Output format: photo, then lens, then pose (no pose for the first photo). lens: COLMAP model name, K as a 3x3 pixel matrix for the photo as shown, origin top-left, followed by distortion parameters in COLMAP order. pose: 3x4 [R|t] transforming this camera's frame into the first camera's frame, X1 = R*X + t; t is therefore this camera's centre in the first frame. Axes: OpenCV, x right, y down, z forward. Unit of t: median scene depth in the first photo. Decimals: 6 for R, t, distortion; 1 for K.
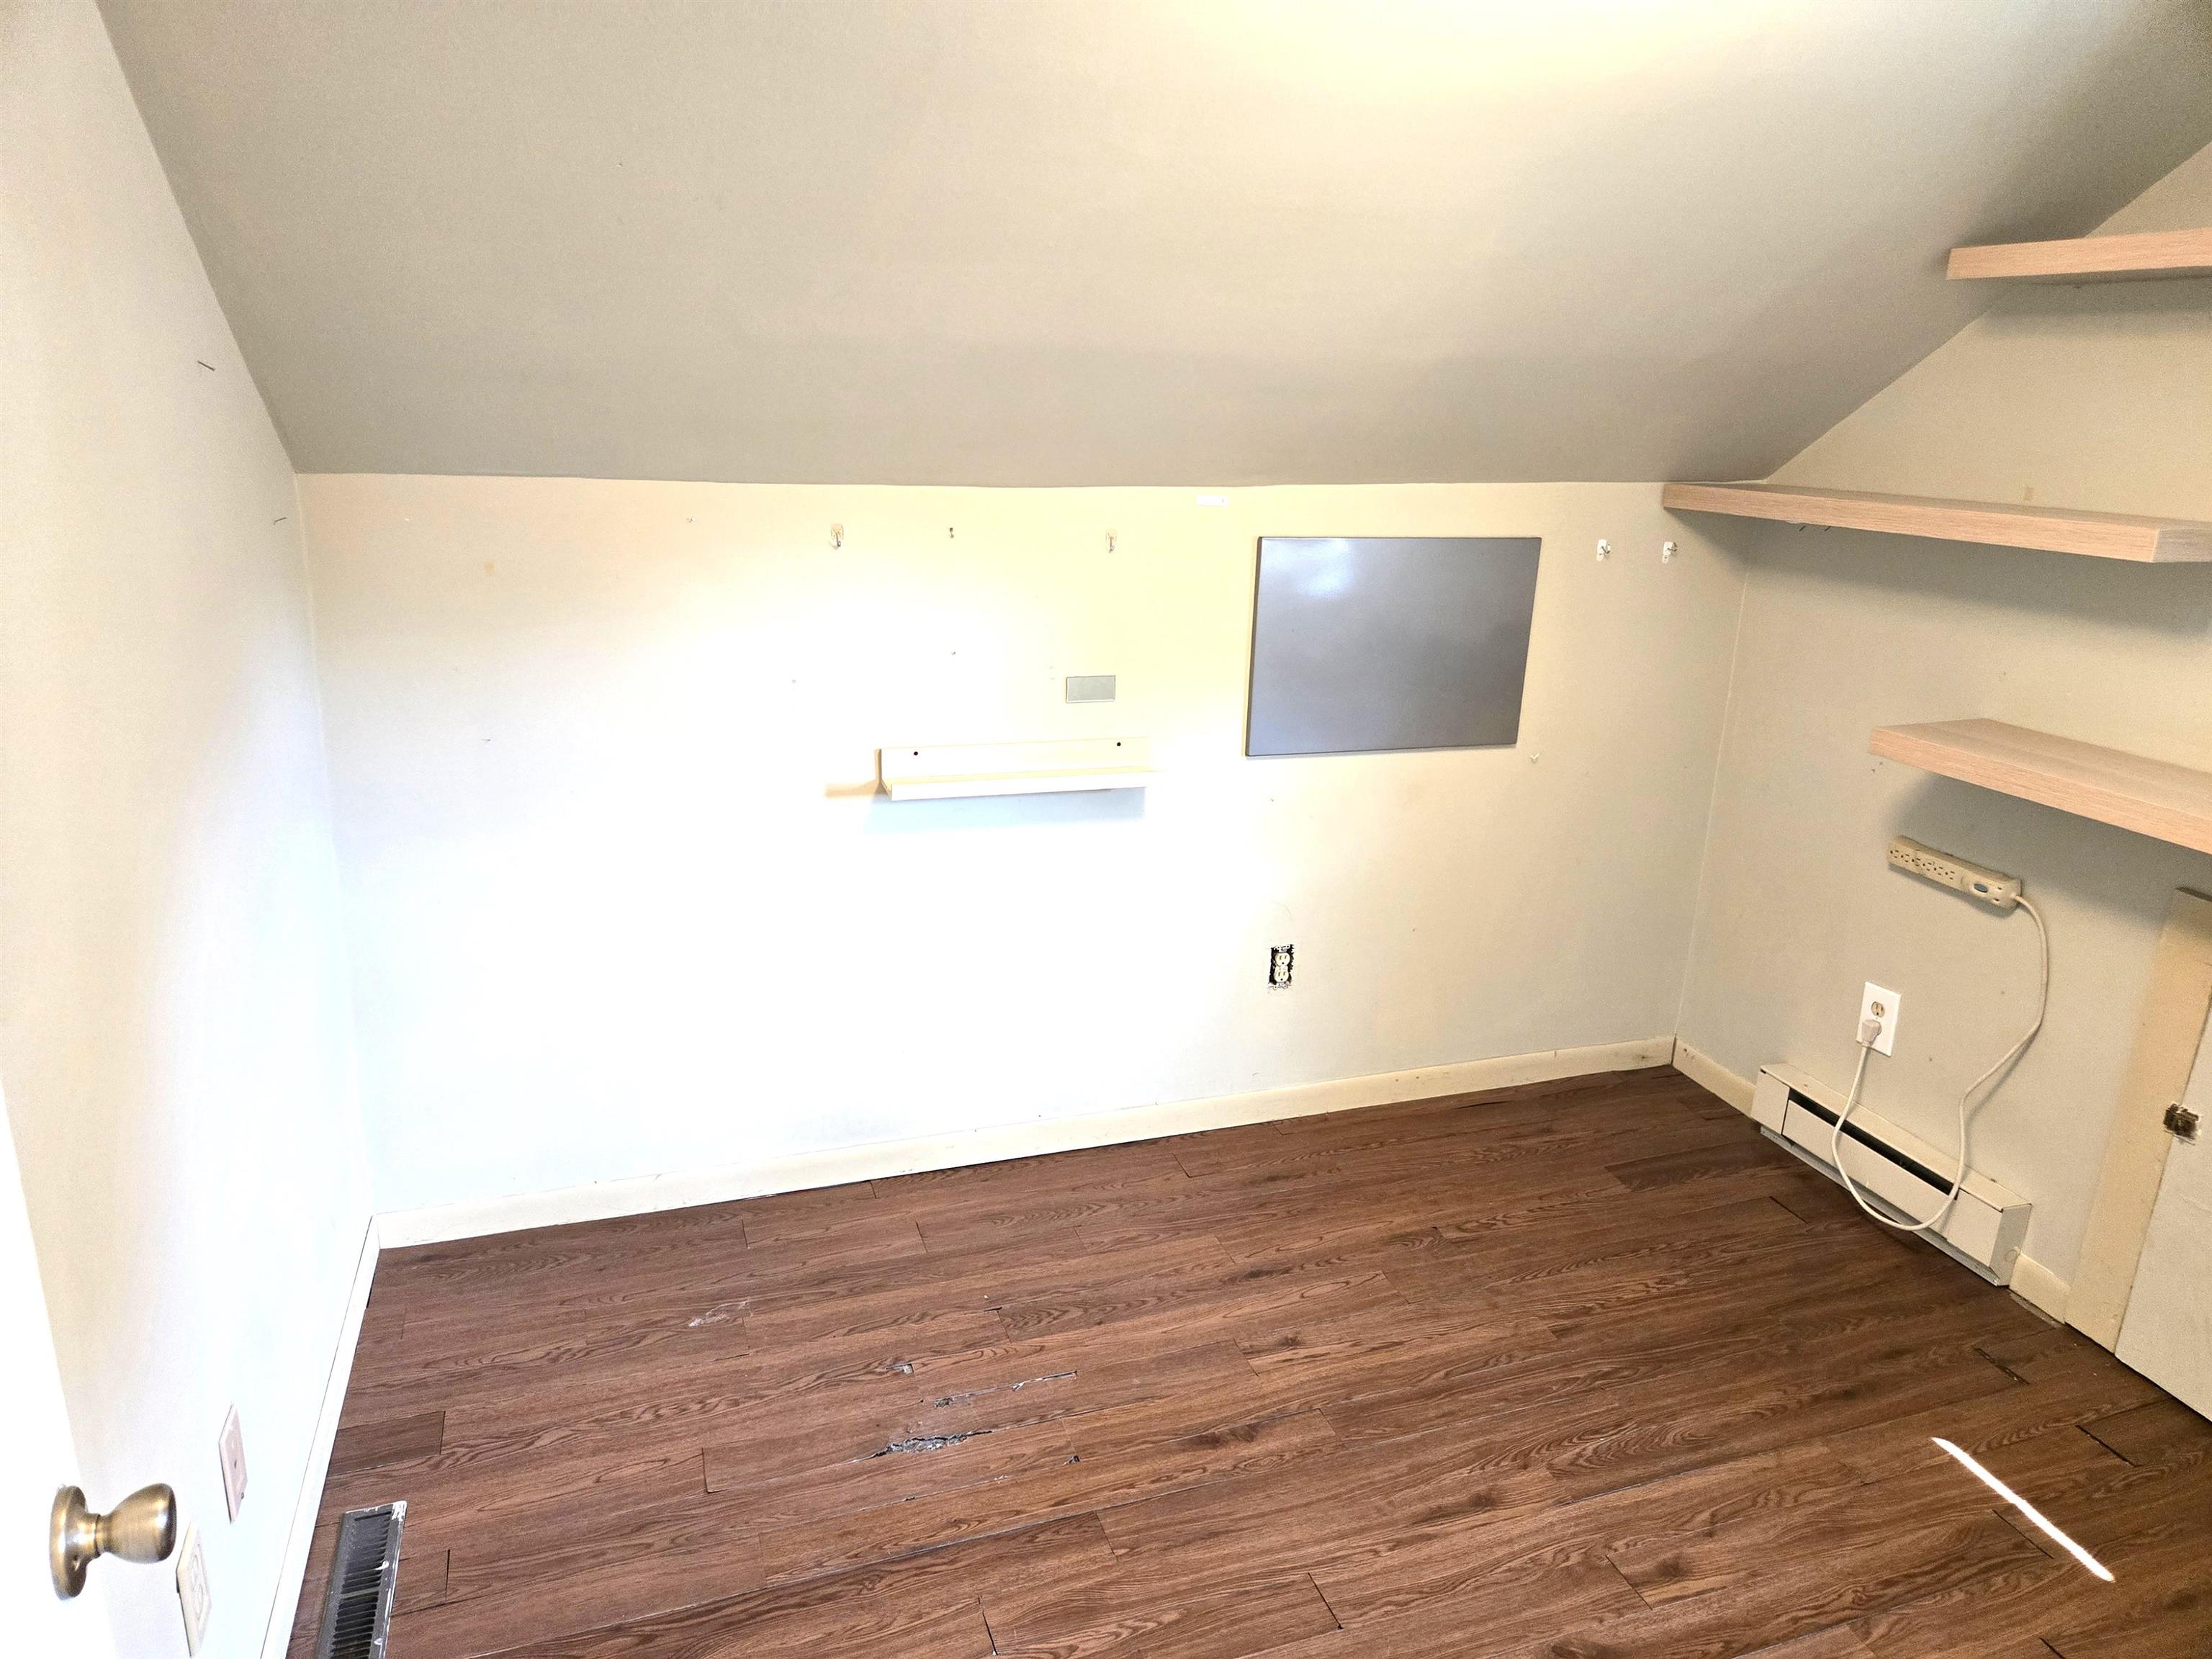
lens RADIAL K [[1524.6, 0, 1102.2], [0, 1524.6, 836.0], [0, 0, 1]] dist [0.057779, -0.035735]
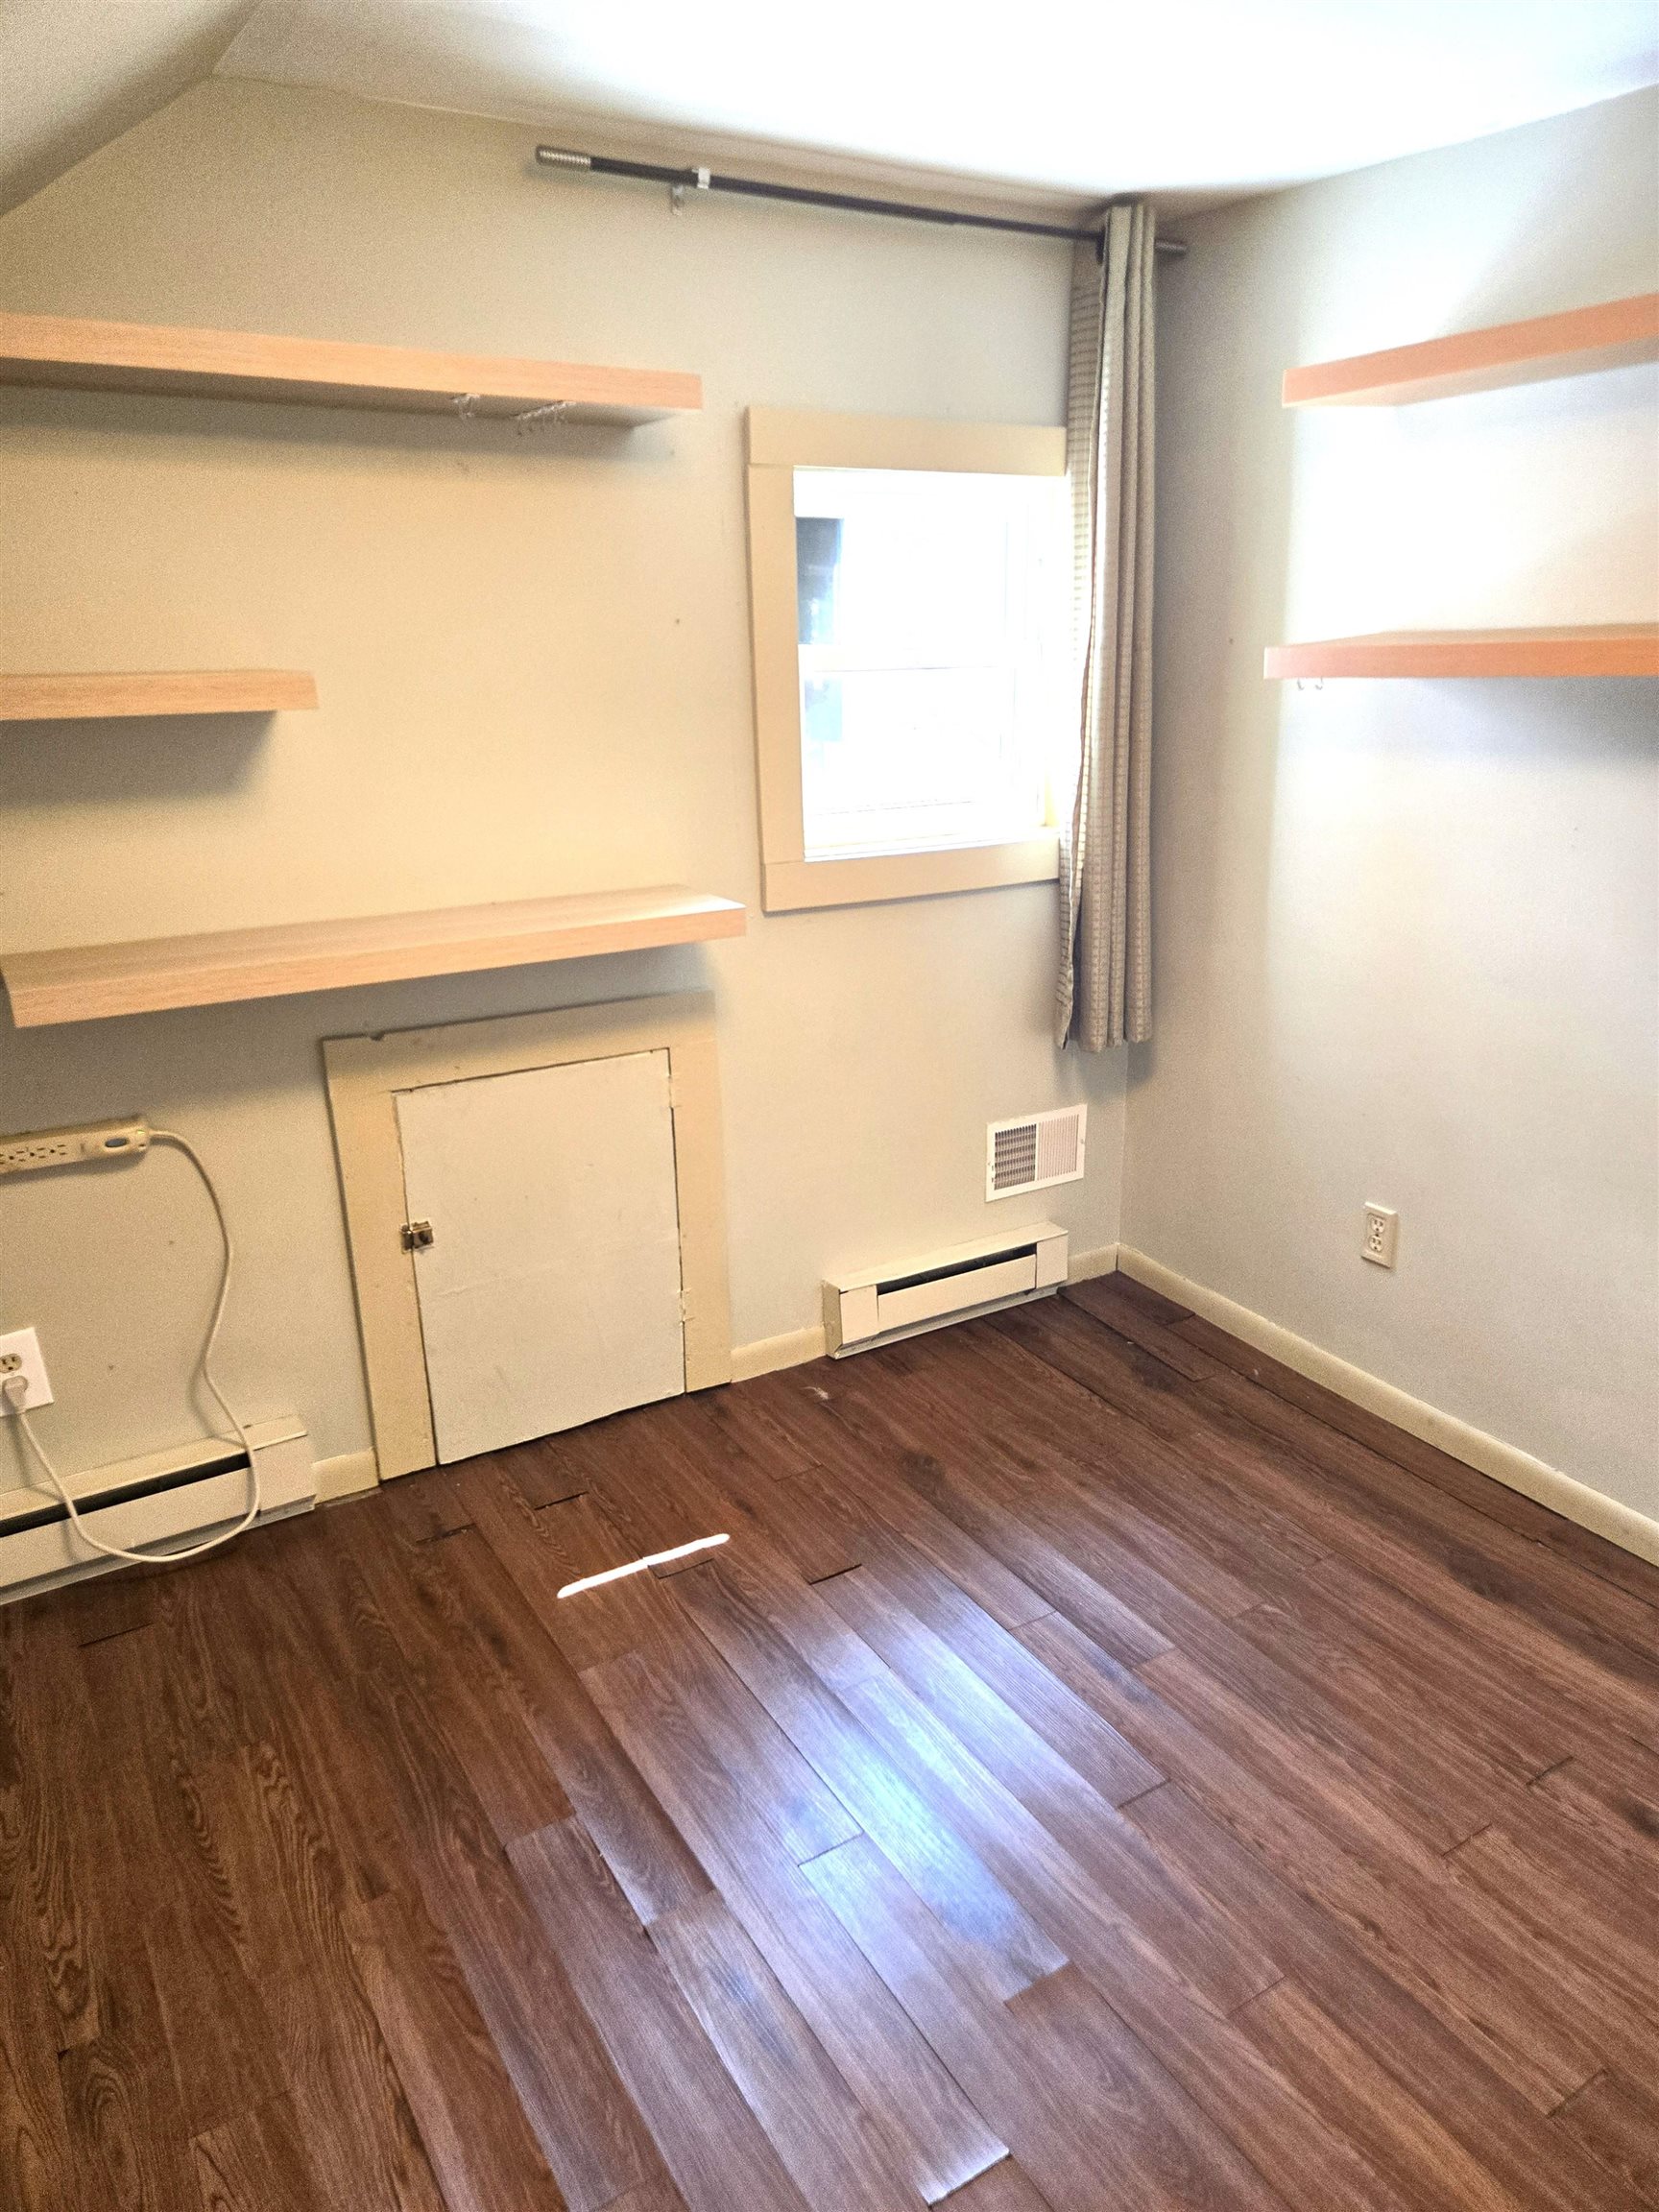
lens RADIAL K [[1475.3, 0, 845.2], [0, 1475.3, 1099.8], [0, 0, 1]] dist [0.062243, -0.039778]
pose [[-0.232069, -0.318087, 0.919220, -0.304272], [0.290469, 0.879237, 0.377584, -0.214704], [-0.928317, 0.354630, -0.111649, 0.885004]]
